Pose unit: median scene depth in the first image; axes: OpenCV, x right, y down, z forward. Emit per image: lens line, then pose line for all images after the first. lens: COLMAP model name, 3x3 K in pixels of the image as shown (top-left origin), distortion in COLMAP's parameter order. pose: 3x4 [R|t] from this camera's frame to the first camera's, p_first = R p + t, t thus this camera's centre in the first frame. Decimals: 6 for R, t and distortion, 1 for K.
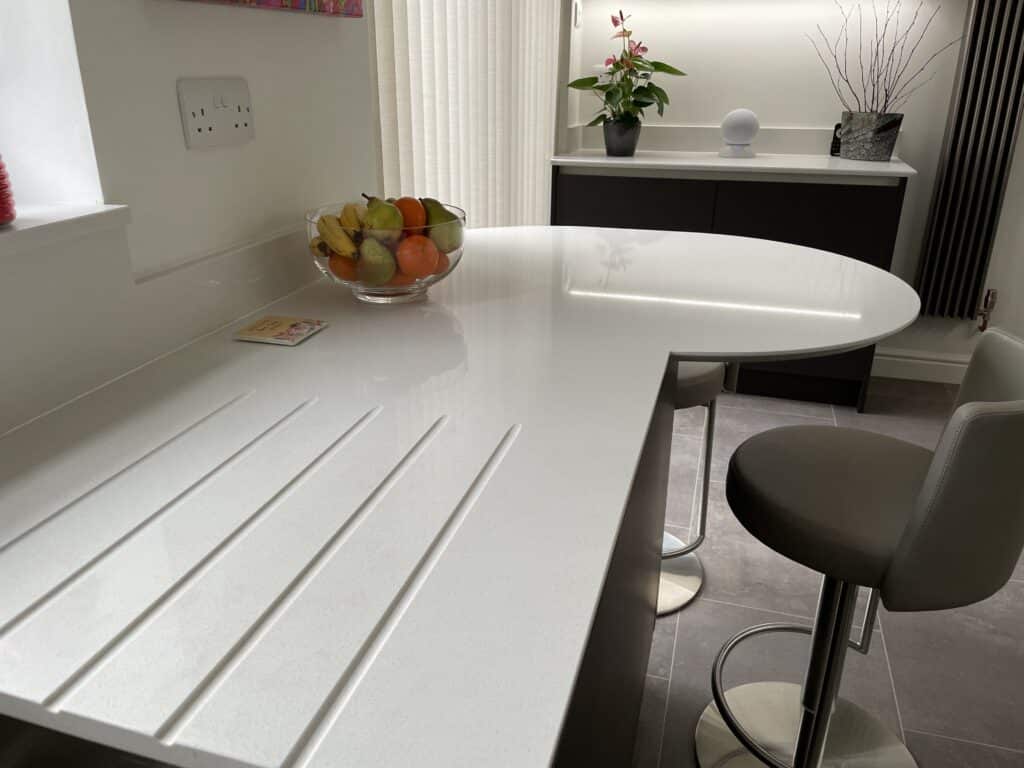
lens RADIAL K [[780.9, 0, 499.8], [0, 780.9, 376.9], [0, 0, 1]] dist [0.078261, -0.107469]
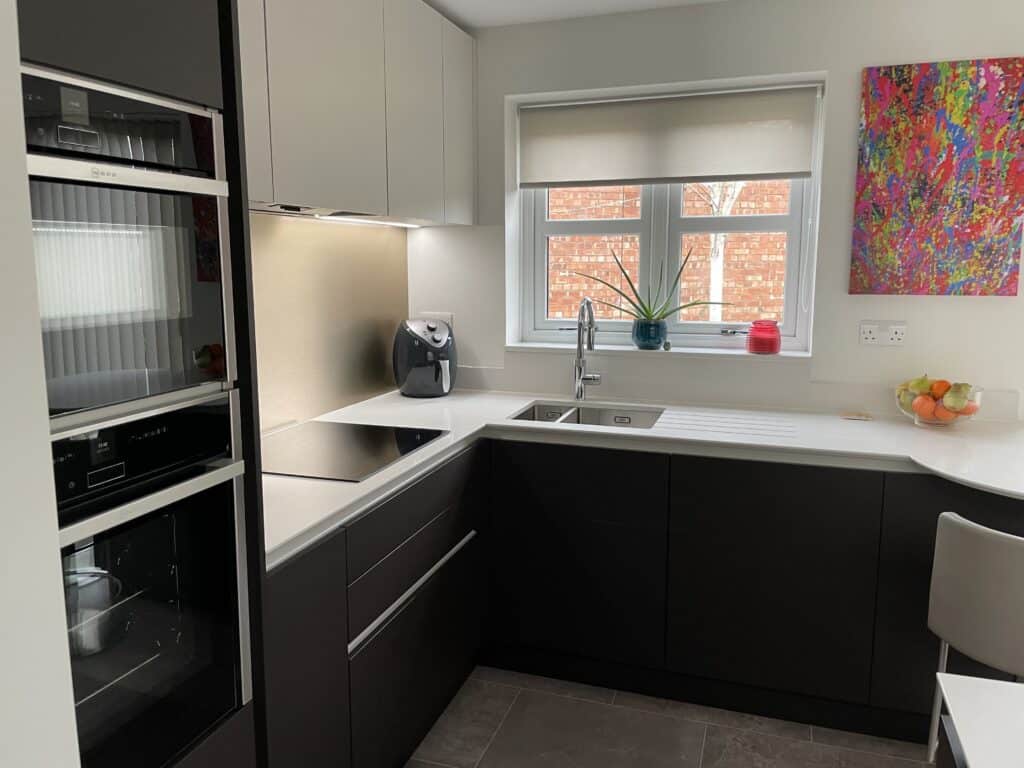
lens RADIAL K [[780.9, 0, 493.7], [0, 780.9, 374.5], [0, 0, 1]] dist [0.078261, -0.107469]
pose [[-0.037101, 0.144984, -0.988738, 0.810393], [-0.366963, 0.918318, 0.148427, -0.049272], [0.929496, 0.368337, 0.019133, -0.055421]]
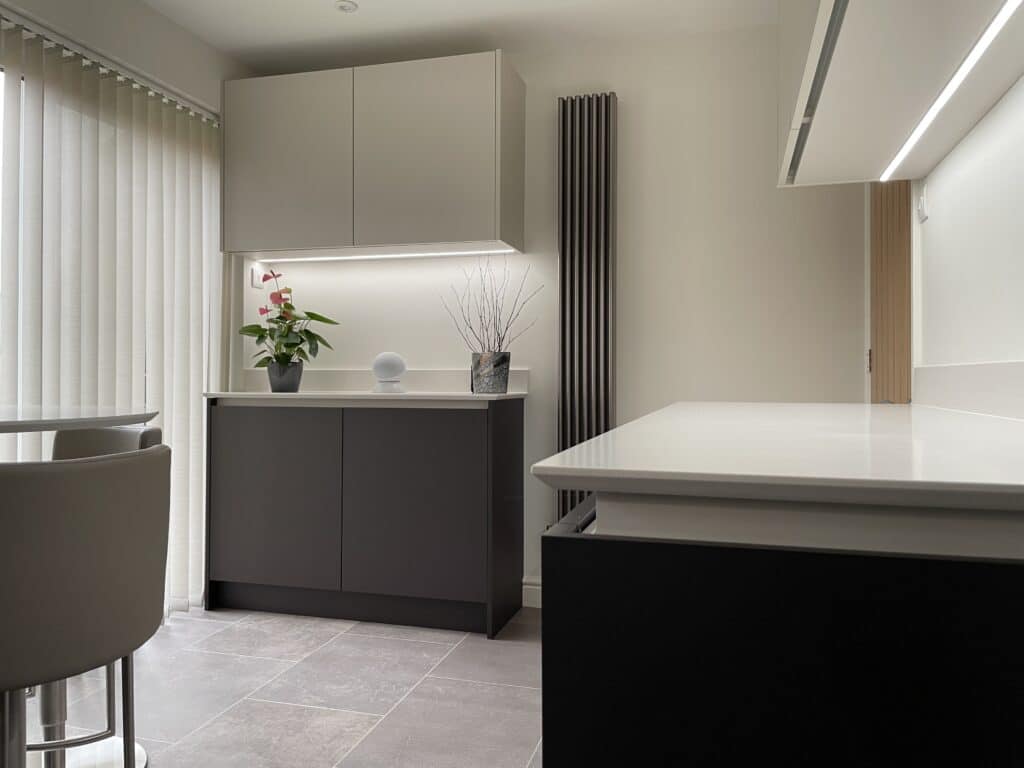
lens RADIAL K [[780.9, 0, 513.1], [0, 780.9, 373.7], [0, 0, 1]] dist [0.078261, -0.107469]
pose [[0.999742, 0.002009, 0.022609, 0.462035], [0.006642, 0.926589, -0.376017, 0.107478], [-0.021704, 0.376071, 0.926337, -0.015374]]
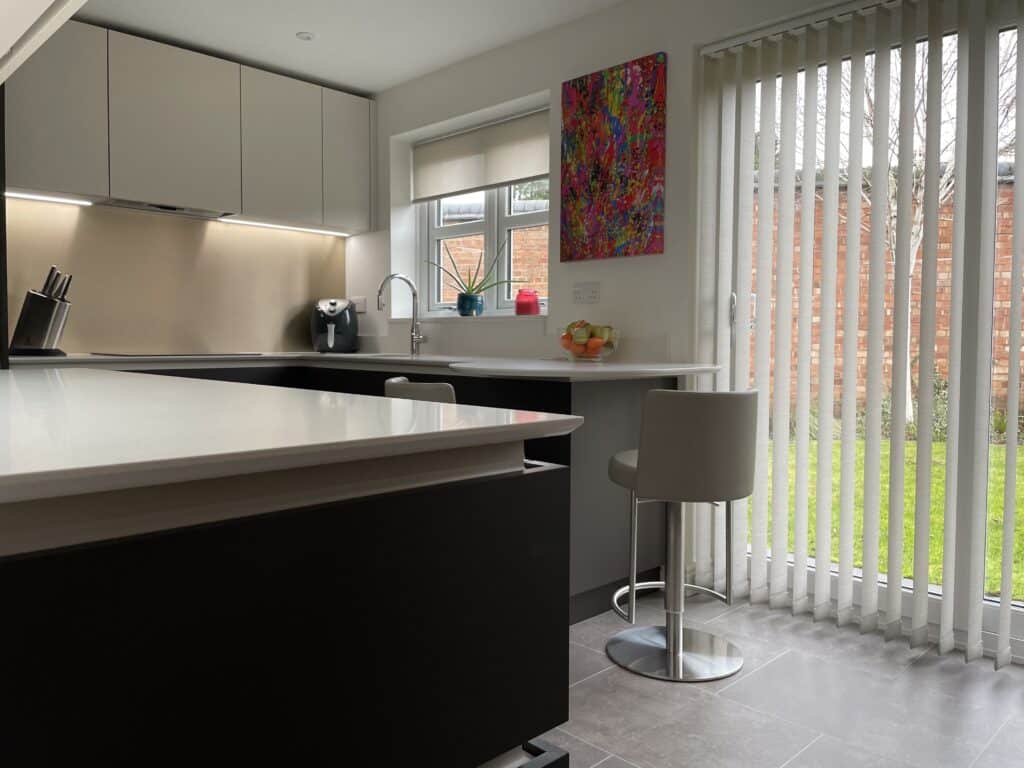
lens RADIAL K [[780.9, 0, 510.8], [0, 780.9, 373.3], [0, 0, 1]] dist [0.078261, -0.107469]
pose [[-0.468956, 0.033419, -0.882589, 0.905253], [-0.332884, 0.918904, 0.211669, -0.218423], [0.818088, 0.393063, -0.419801, 0.793259]]
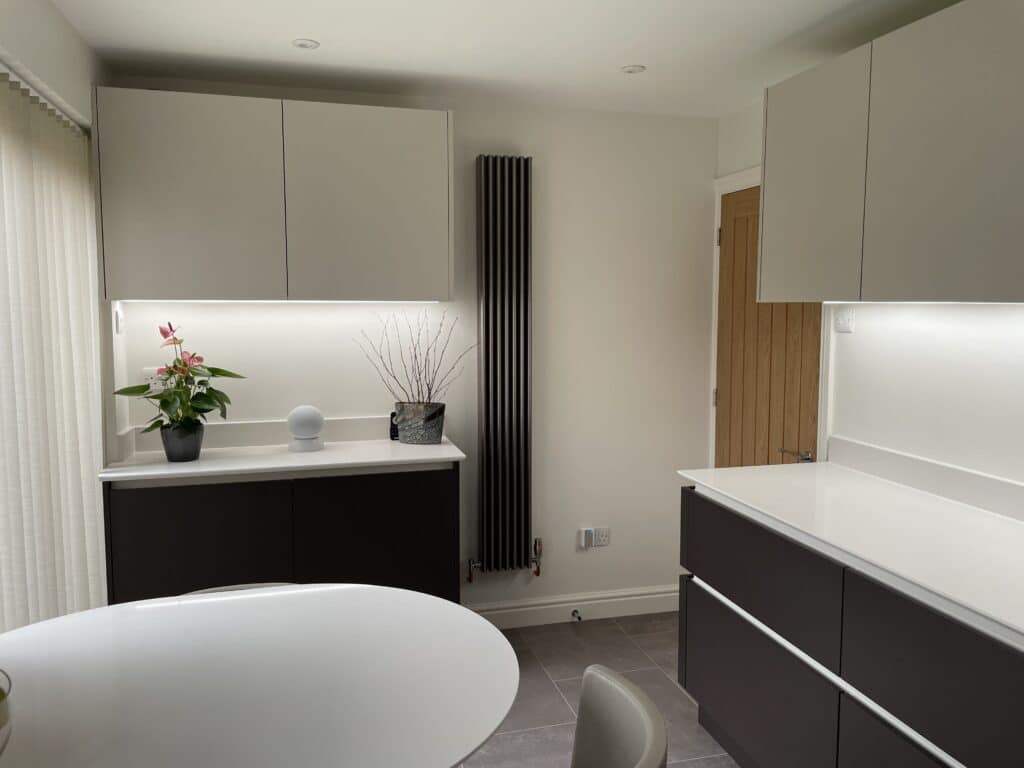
lens RADIAL K [[780.9, 0, 511.2], [0, 780.9, 373.4], [0, 0, 1]] dist [0.078261, -0.107469]
pose [[0.848737, -0.051449, 0.526306, -0.005511], [0.192293, 0.957150, -0.216532, -0.104643], [-0.492614, 0.284984, 0.822262, 0.002940]]
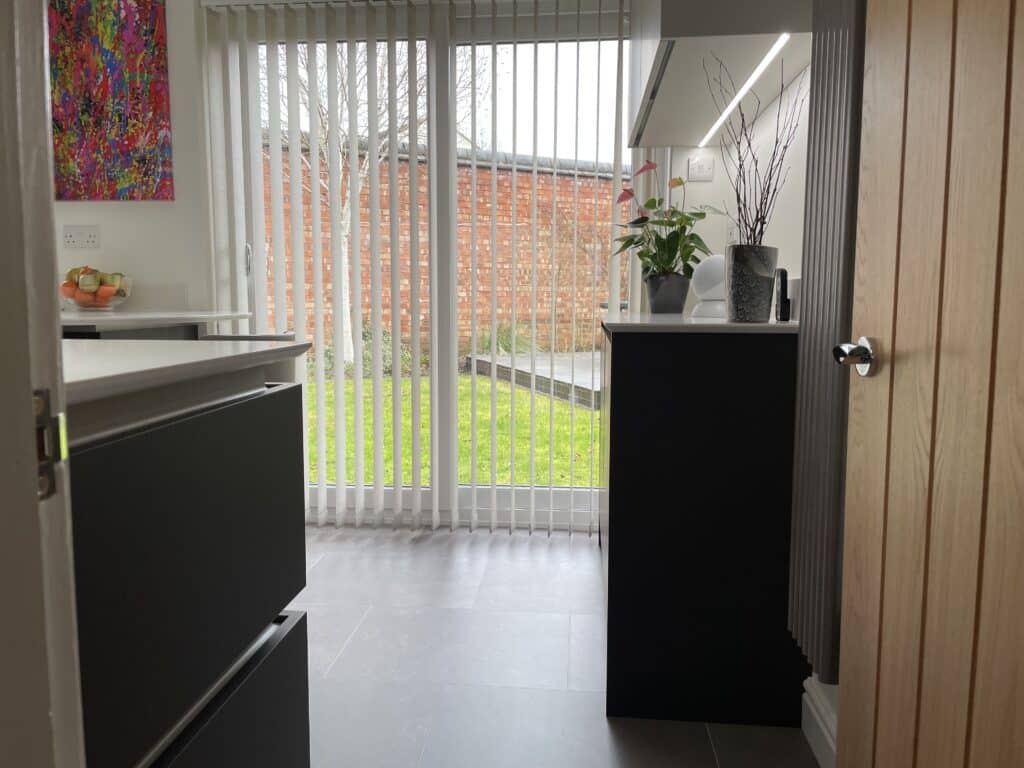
lens RADIAL K [[780.9, 0, 493.3], [0, 780.9, 378.8], [0, 0, 1]] dist [0.078261, -0.107469]
pose [[0.195846, 0.102457, -0.975268, 1.007689], [-0.365405, 0.930530, 0.024380, -0.173004], [0.910013, 0.351593, 0.219679, 0.698527]]
